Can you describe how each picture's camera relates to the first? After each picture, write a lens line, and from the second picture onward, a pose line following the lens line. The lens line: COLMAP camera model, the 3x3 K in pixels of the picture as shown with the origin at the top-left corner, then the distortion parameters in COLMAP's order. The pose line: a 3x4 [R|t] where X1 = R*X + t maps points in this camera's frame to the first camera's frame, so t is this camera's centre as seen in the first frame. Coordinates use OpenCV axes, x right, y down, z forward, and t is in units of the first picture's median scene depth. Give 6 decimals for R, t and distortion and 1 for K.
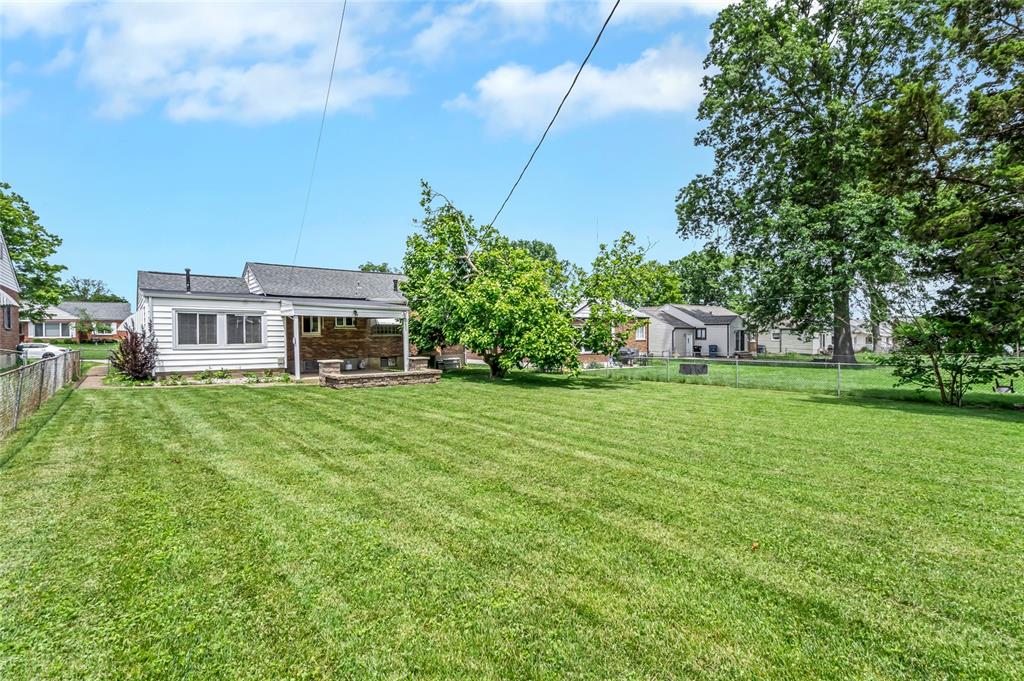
lens RADIAL K [[485.3, 0, 511.7], [0, 485.3, 340.8], [0, 0, 1]] dist [-0.000673, 0.000972]
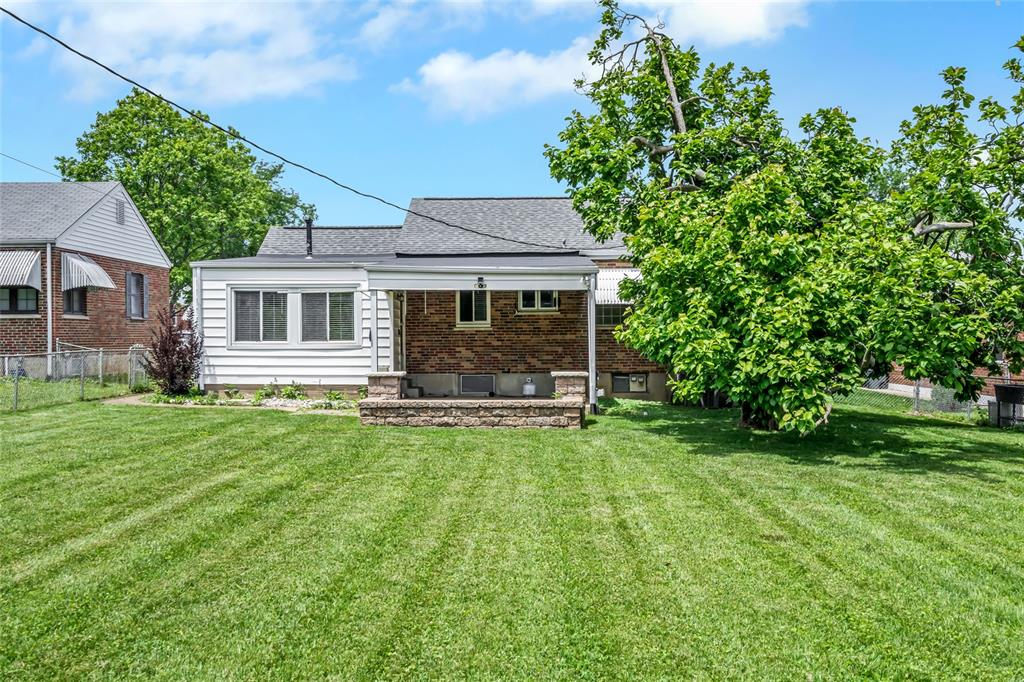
lens RADIAL K [[1050.2, 0, 512.2], [0, 1050.2, 340.0], [0, 0, 1]] dist [0.000899, 0.000000]
pose [[0.750942, 0.005174, -0.660348, 0.460469], [-0.007918, 0.999968, -0.001169, 0.004802], [0.660321, 0.006106, 0.750959, 0.206638]]
